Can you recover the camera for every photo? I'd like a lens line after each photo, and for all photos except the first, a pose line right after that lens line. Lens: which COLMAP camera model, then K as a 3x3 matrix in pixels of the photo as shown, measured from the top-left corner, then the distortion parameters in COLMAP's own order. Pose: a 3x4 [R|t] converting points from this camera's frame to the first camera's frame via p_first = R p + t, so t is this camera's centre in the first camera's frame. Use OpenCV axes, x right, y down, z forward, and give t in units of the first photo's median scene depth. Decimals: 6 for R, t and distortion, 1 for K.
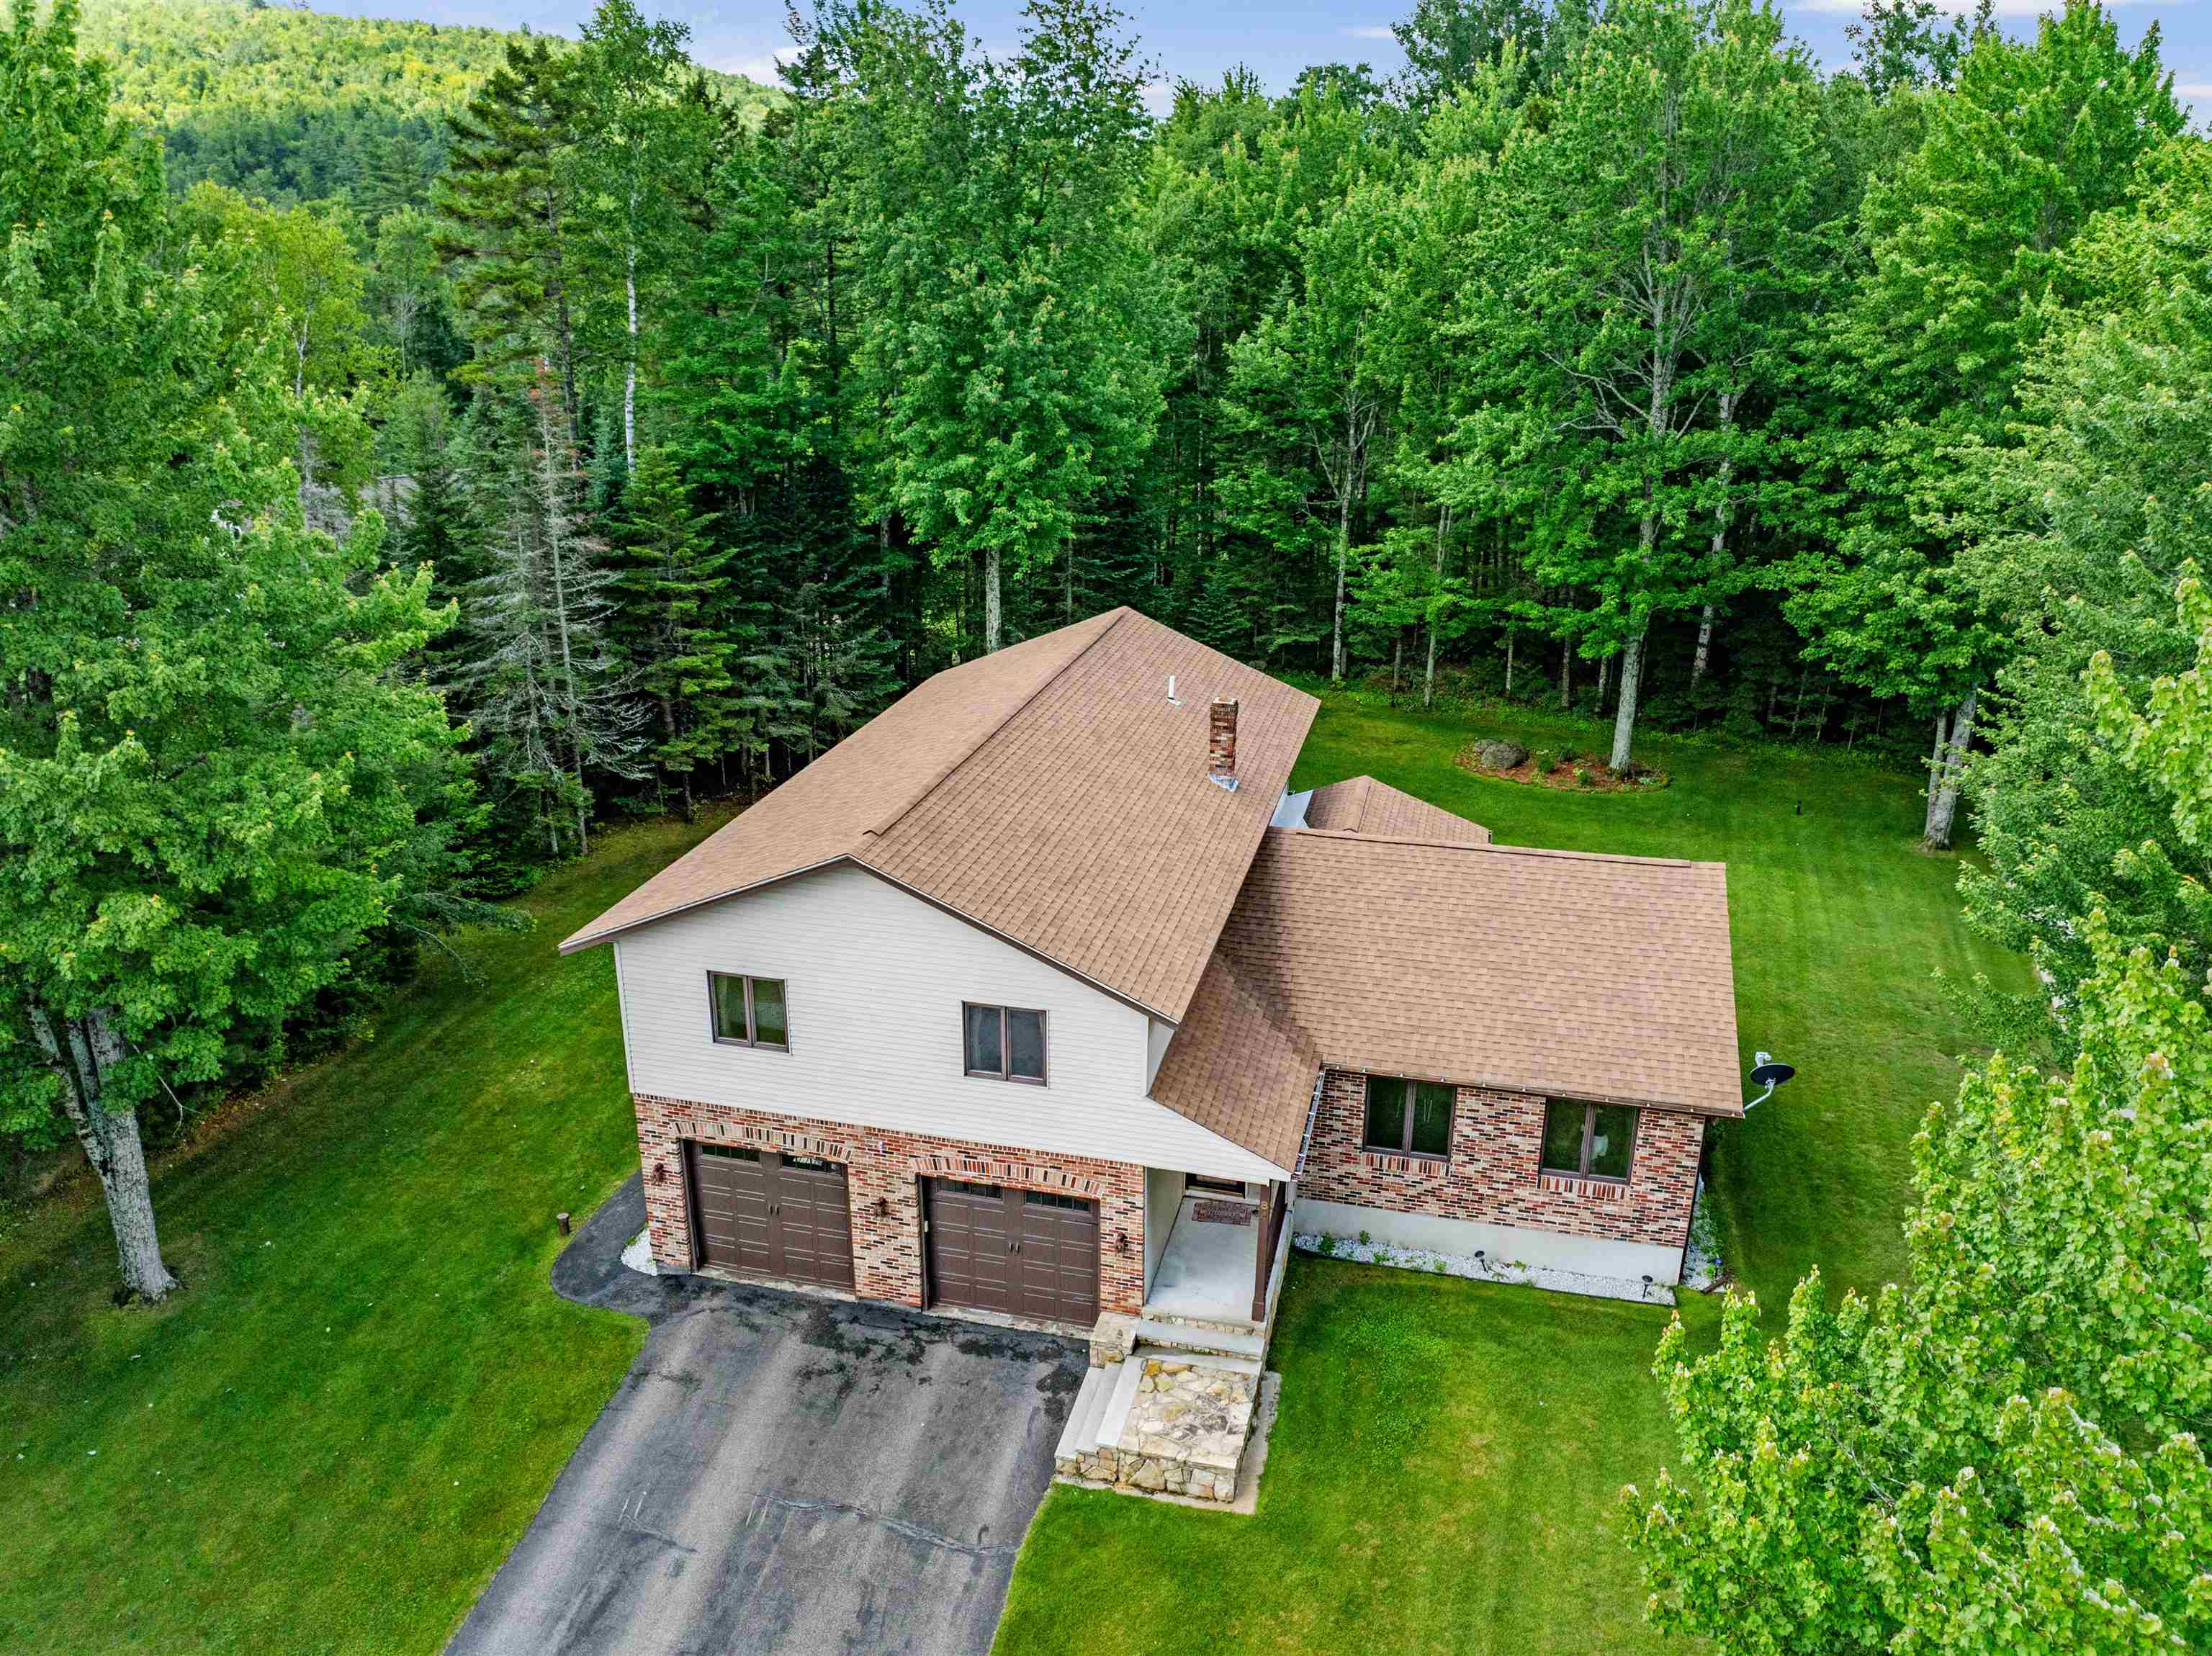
lens RADIAL K [[1552.7, 0, 1113.9], [0, 1552.7, 832.3], [0, 0, 1]] dist [-0.033504, -0.007647]
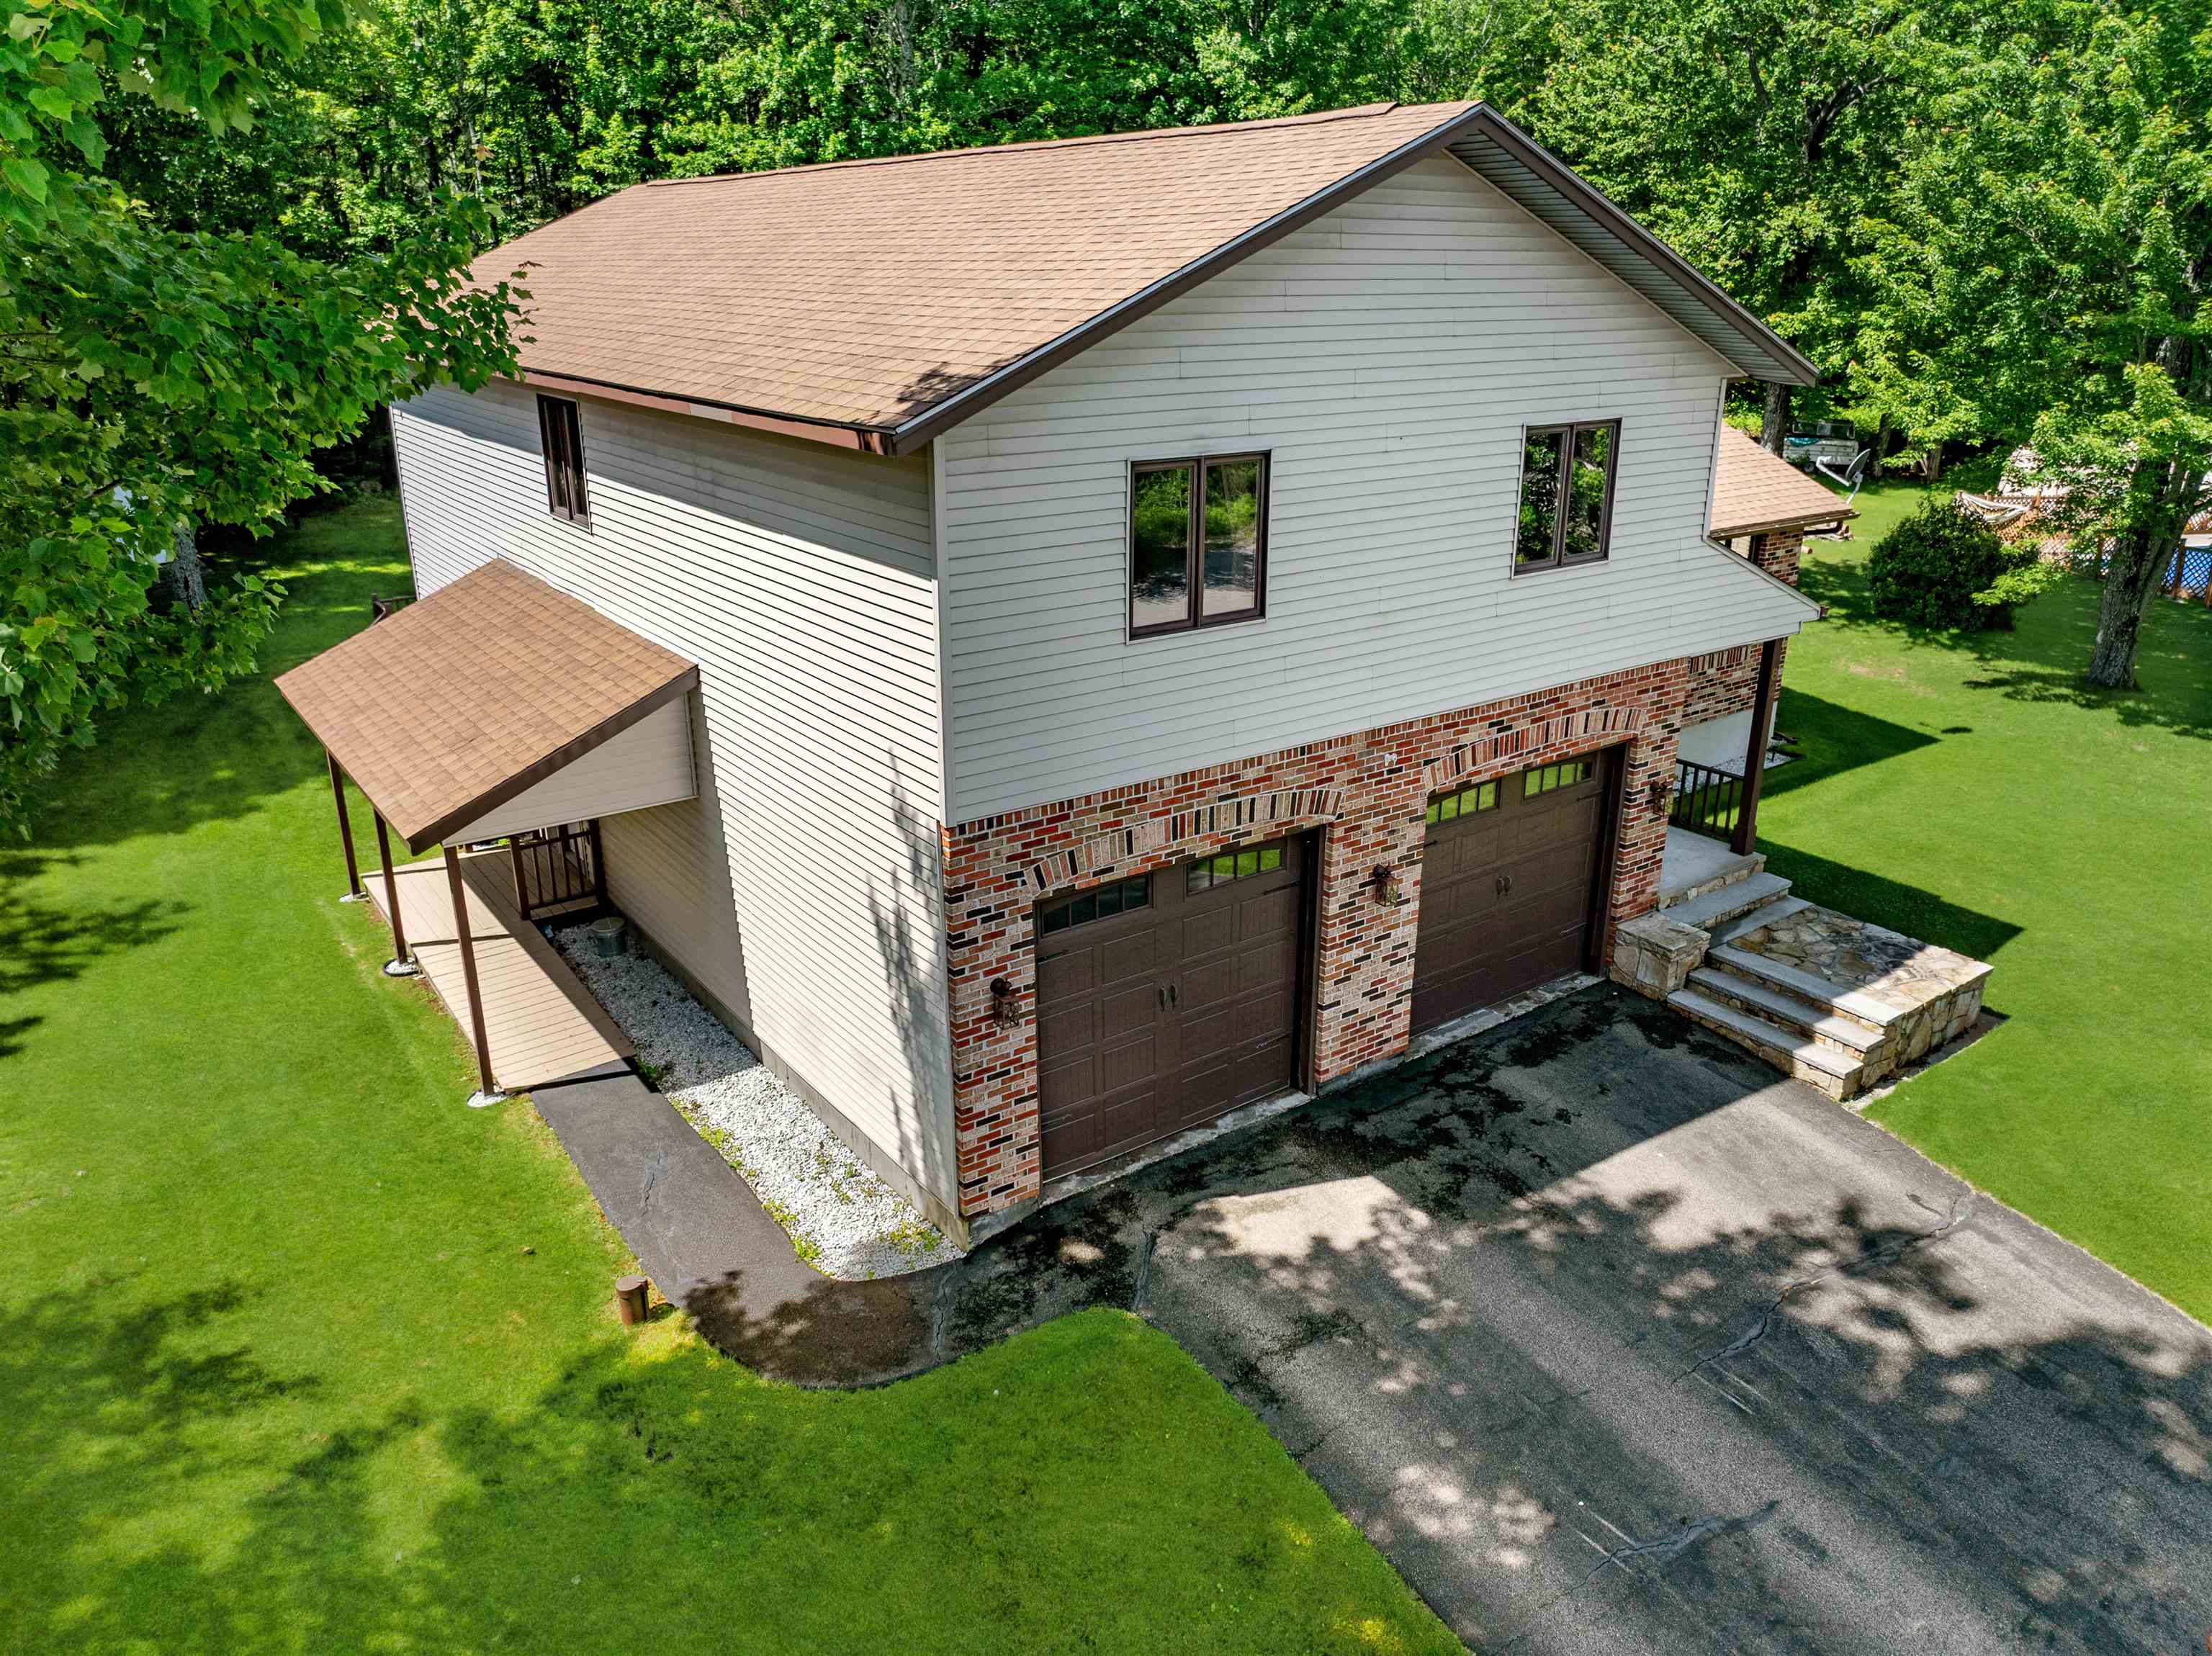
lens RADIAL K [[1552.7, 0, 1103.2], [0, 1552.7, 827.7], [0, 0, 1]] dist [-0.033504, -0.007647]
pose [[0.654054, -0.272032, 0.705842, -0.582557], [0.267461, 0.955991, 0.120603, 0.127225], [-0.707586, 0.109905, 0.698028, 0.665976]]
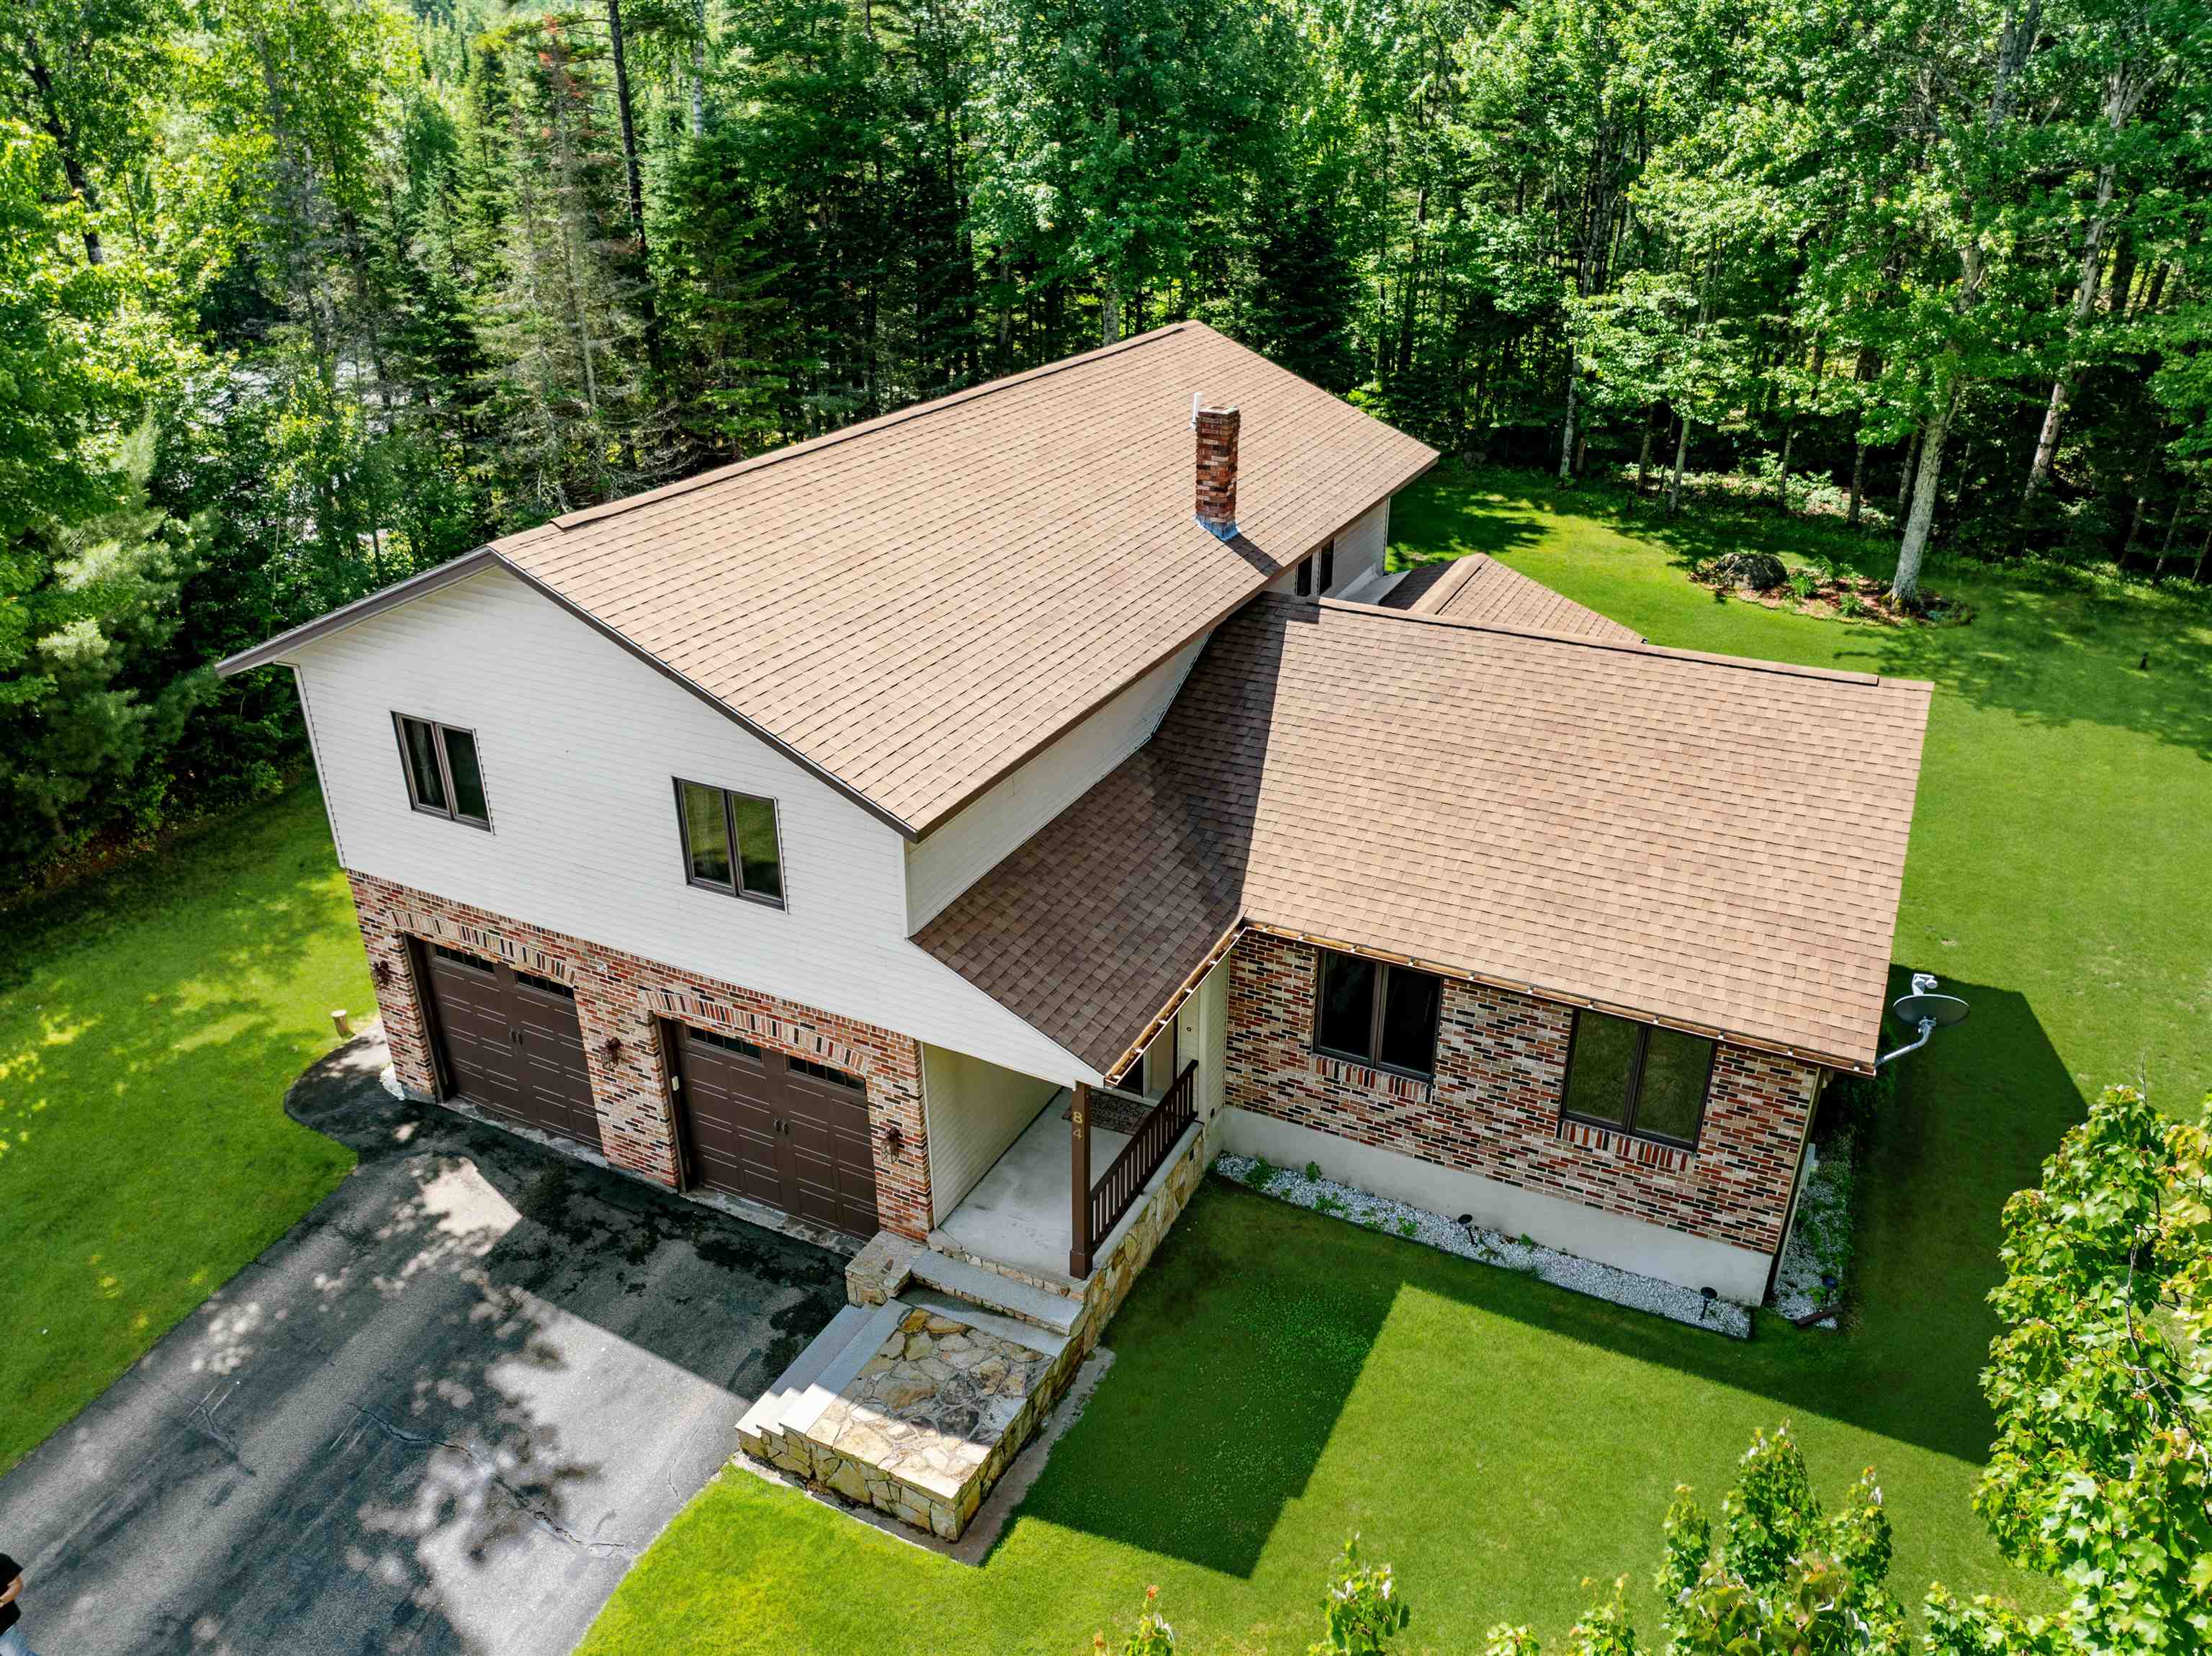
lens RADIAL K [[1552.7, 0, 1109.3], [0, 1552.7, 826.2], [0, 0, 1]] dist [-0.033504, -0.007647]
pose [[0.975709, 0.088911, -0.200215, 0.214371], [-0.068873, 0.992092, 0.104927, 0.040143], [0.207961, -0.088589, 0.974117, 0.328183]]
